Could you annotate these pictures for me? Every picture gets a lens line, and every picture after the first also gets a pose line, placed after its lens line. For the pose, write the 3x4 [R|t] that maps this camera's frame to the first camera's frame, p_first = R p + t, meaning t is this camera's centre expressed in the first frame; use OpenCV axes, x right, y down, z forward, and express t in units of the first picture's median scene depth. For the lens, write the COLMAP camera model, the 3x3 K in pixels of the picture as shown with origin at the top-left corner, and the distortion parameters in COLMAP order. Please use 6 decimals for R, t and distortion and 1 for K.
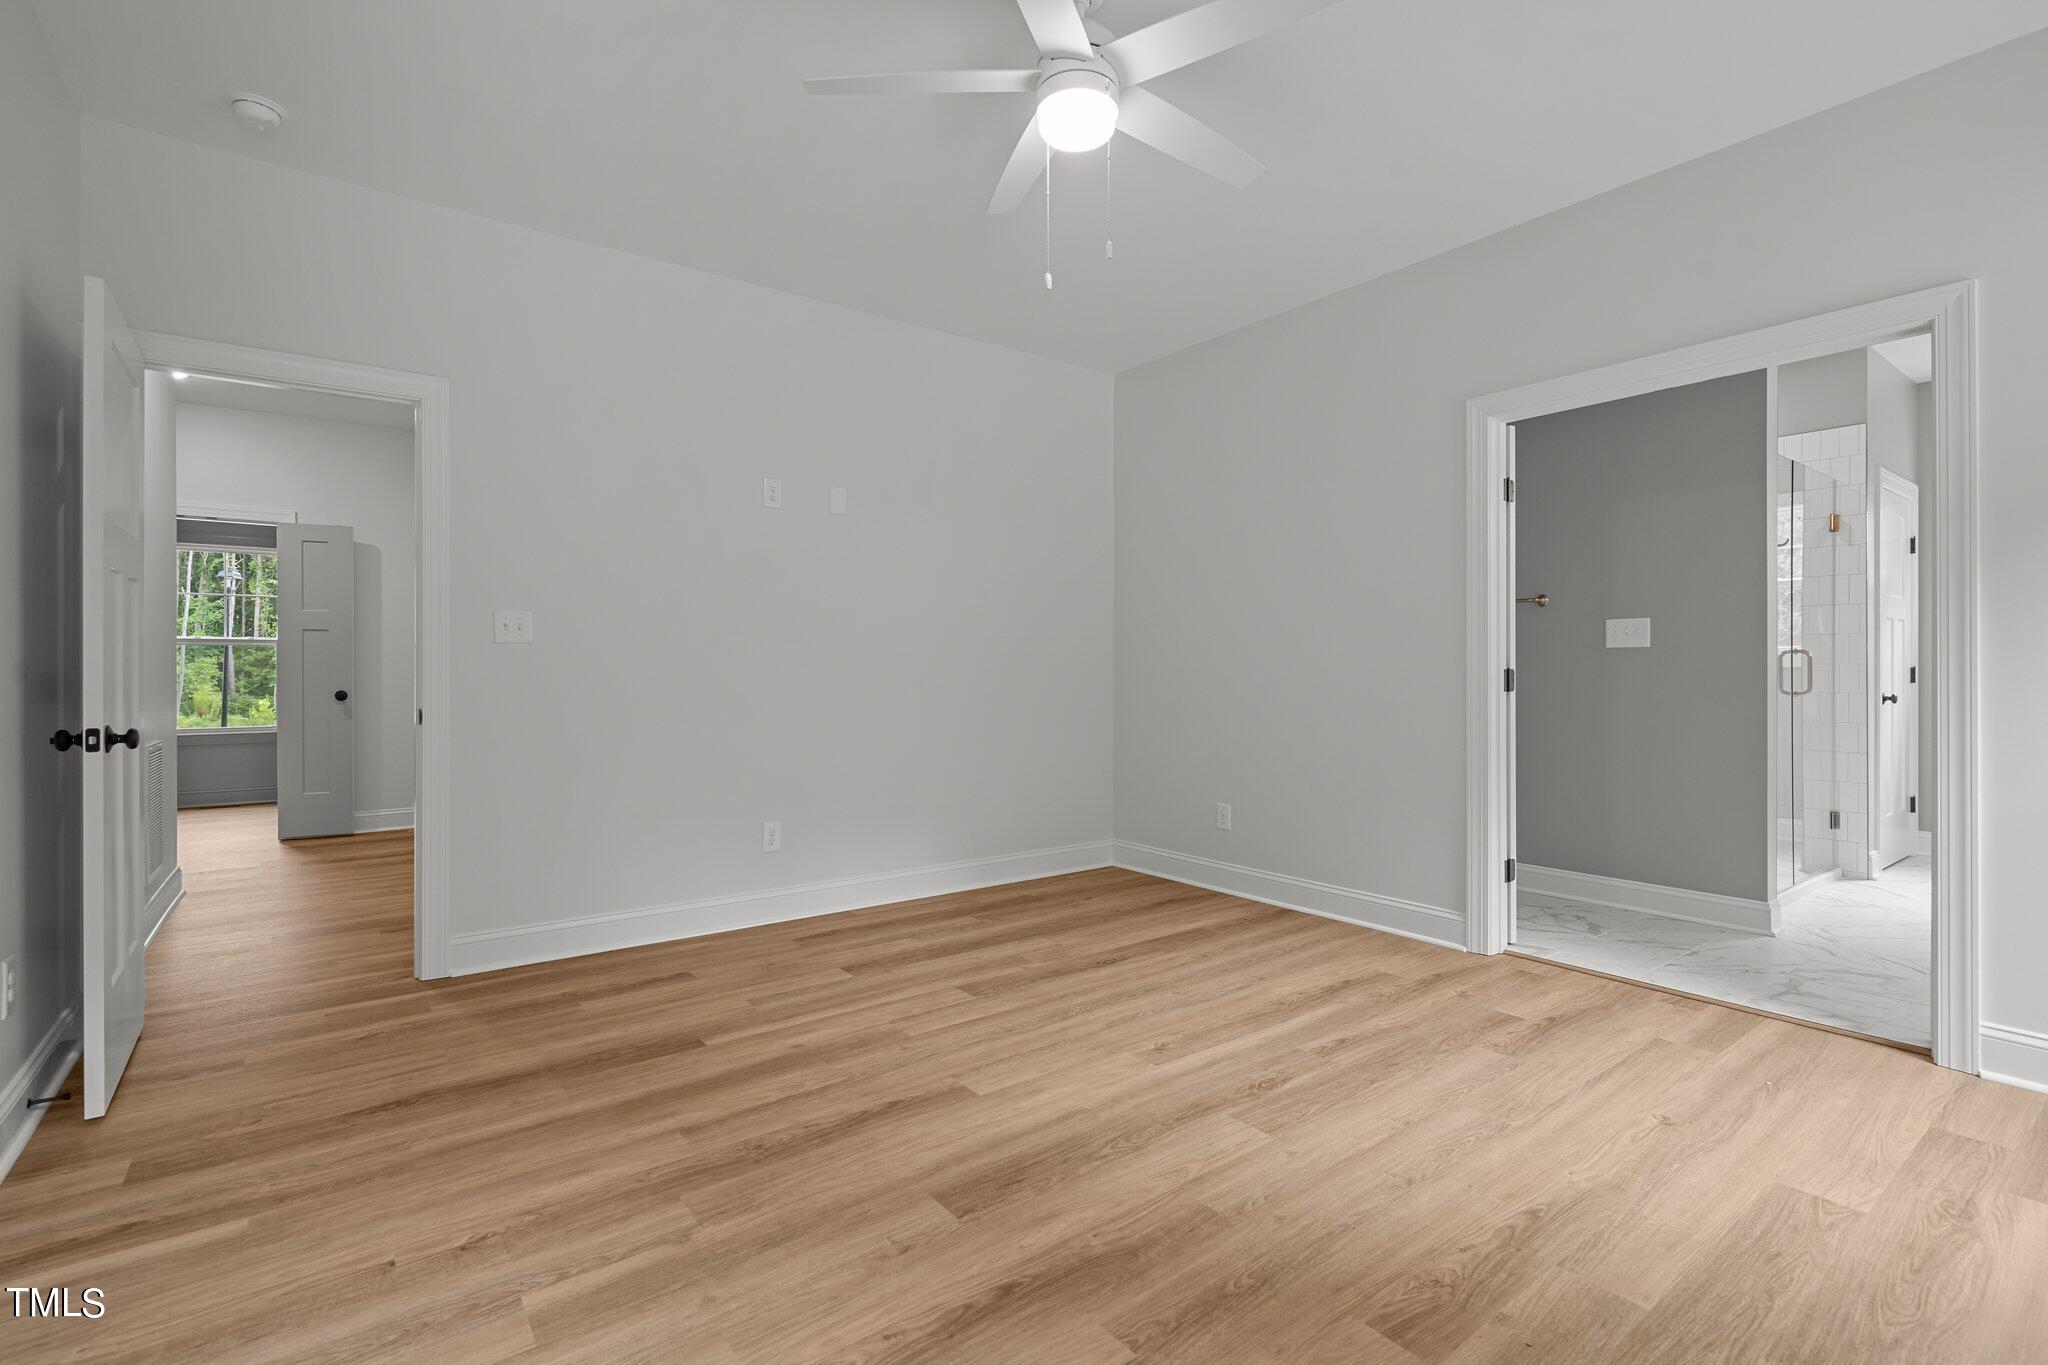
lens RADIAL K [[925.5, 0, 1024.0], [0, 925.5, 682.5], [0, 0, 1]] dist [-0.000581, 0.000179]
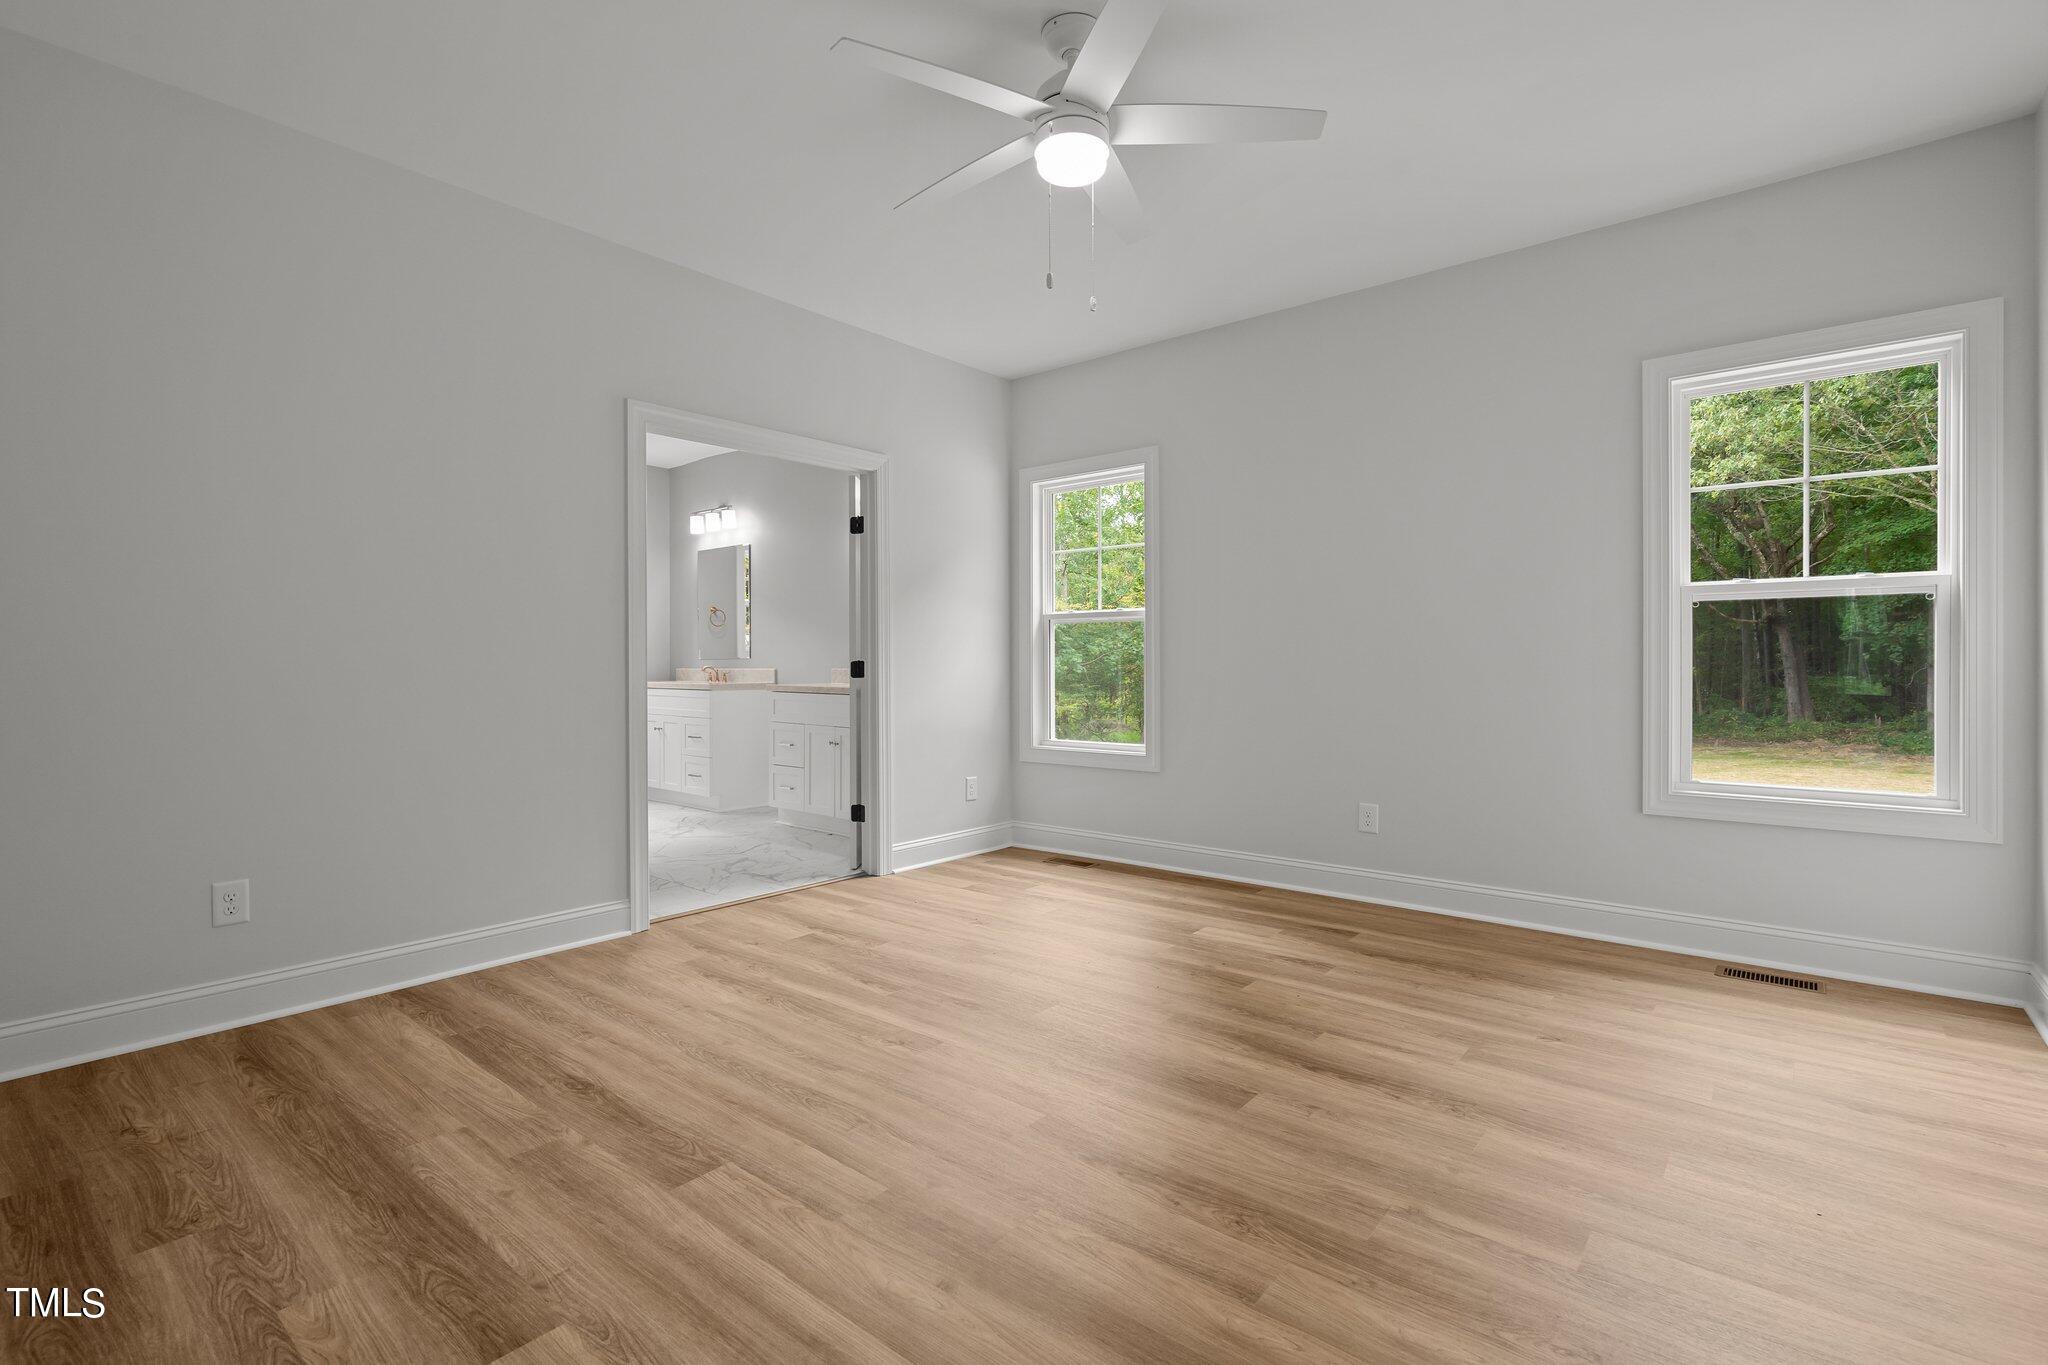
lens RADIAL K [[925.5, 0, 1024.0], [0, 925.5, 682.5], [0, 0, 1]] dist [-0.000581, 0.000179]
pose [[-0.223979, -0.015412, 0.974472, -0.739714], [0.013342, 0.999733, 0.018878, -0.002882], [-0.974503, 0.017230, -0.223713, 0.964099]]
